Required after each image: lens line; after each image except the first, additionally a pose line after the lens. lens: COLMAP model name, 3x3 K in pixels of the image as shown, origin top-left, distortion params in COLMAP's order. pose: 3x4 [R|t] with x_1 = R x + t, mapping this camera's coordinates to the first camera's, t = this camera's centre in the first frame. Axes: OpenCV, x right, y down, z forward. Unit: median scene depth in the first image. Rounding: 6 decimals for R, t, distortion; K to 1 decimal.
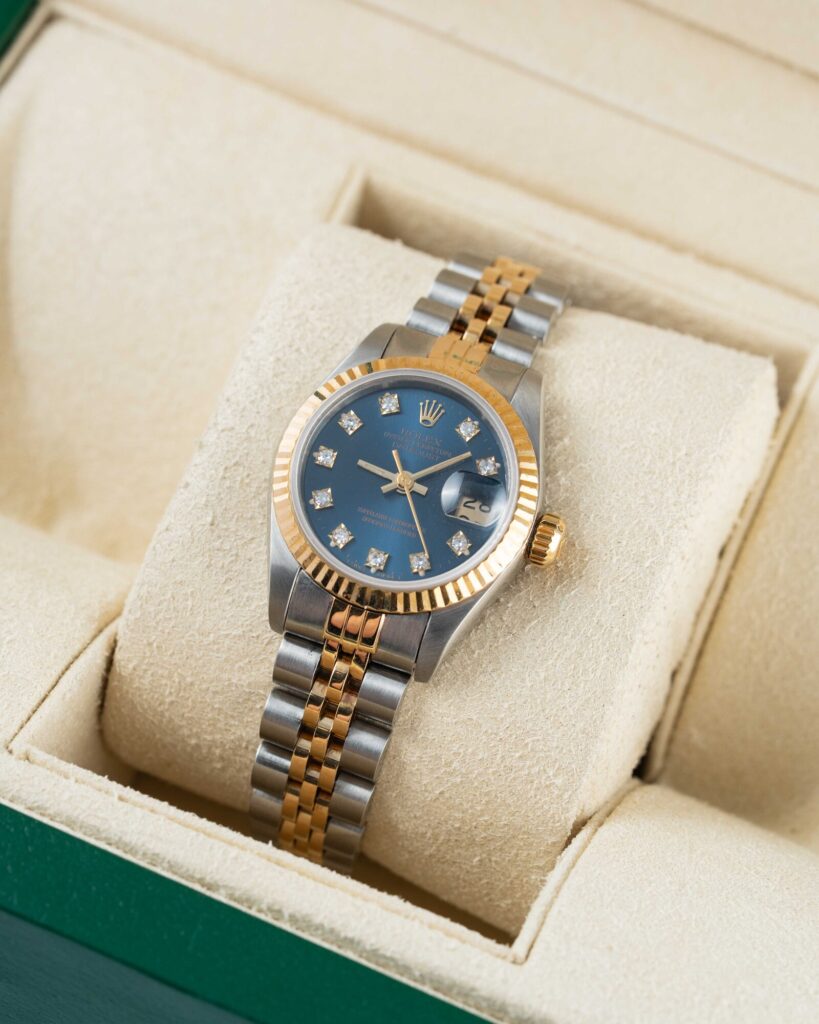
lens RADIAL K [[4454.9, 0, 409.5], [0, 4454.9, 512.0], [0, 0, 1]] dist [-0.002213, -5.784974]
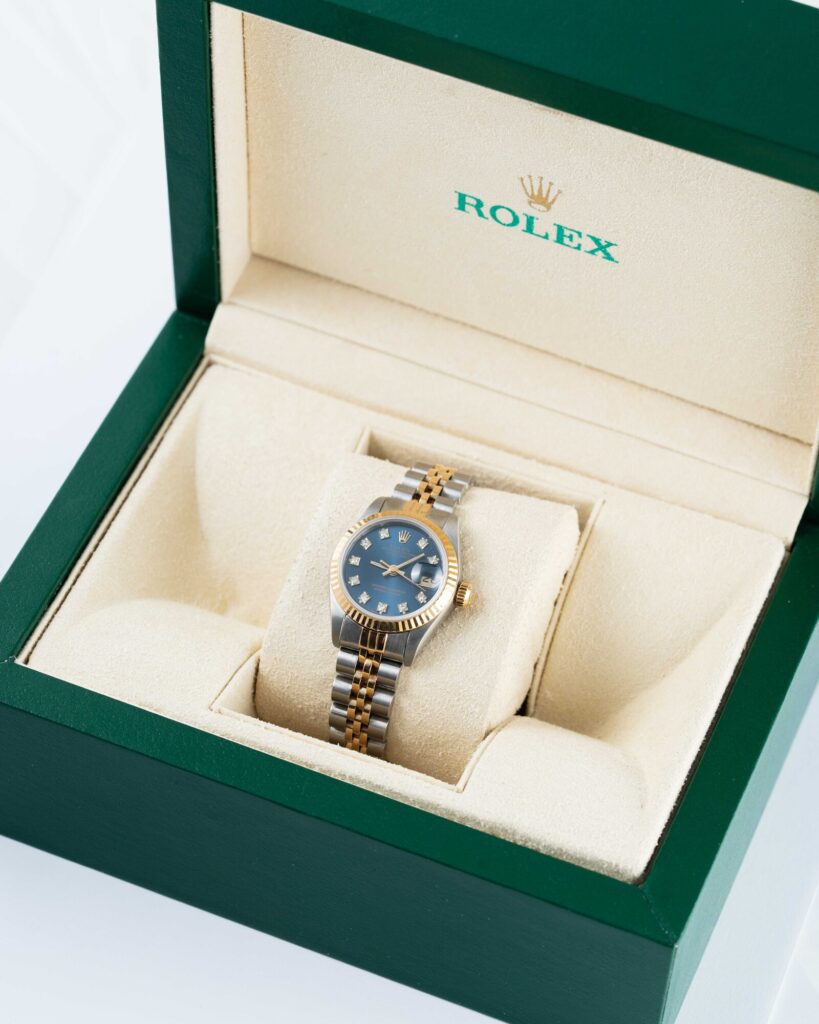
lens RADIAL K [[4454.9, 0, 409.5], [0, 4454.9, 512.0], [0, 0, 1]] dist [-0.002213, -5.784974]
pose [[0.997607, -0.062447, -0.029683, 0.068673], [0.059256, 0.993384, -0.098368, 0.168567], [0.035629, 0.096374, 0.994707, -1.051905]]
